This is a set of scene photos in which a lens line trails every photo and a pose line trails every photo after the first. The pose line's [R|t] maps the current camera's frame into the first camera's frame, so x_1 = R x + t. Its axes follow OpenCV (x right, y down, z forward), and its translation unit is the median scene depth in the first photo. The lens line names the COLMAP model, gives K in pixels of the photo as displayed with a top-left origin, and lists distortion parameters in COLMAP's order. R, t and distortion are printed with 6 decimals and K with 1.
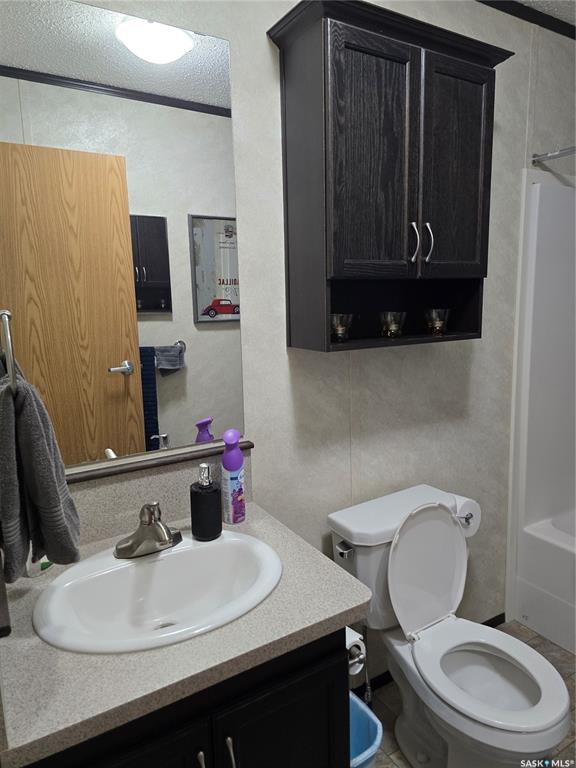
lens RADIAL K [[519.3, 0, 286.9], [0, 519.3, 377.7], [0, 0, 1]] dist [0.061221, -0.050818]
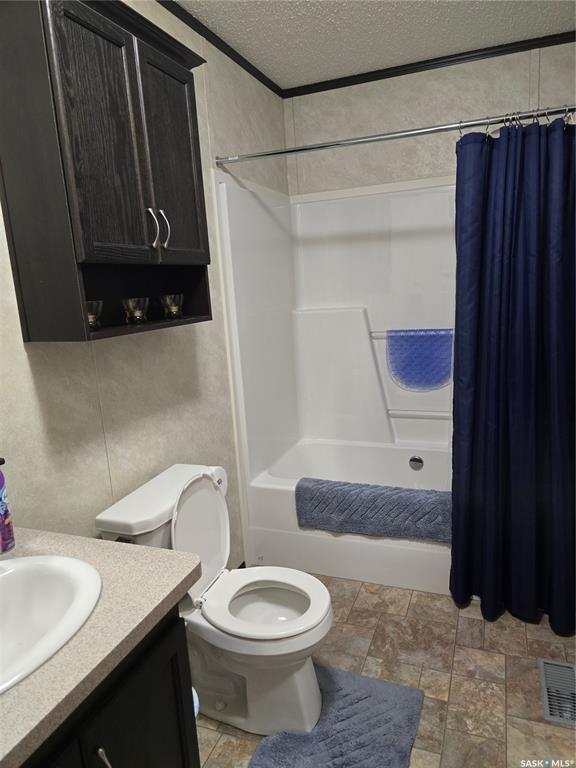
lens RADIAL K [[519.3, 0, 311.3], [0, 519.3, 386.2], [0, 0, 1]] dist [0.061221, -0.050818]
pose [[0.775062, -0.149041, 0.614057, -0.180502], [0.136598, 0.988326, 0.067467, 0.019784], [-0.616944, 0.031588, 0.786373, 0.006139]]
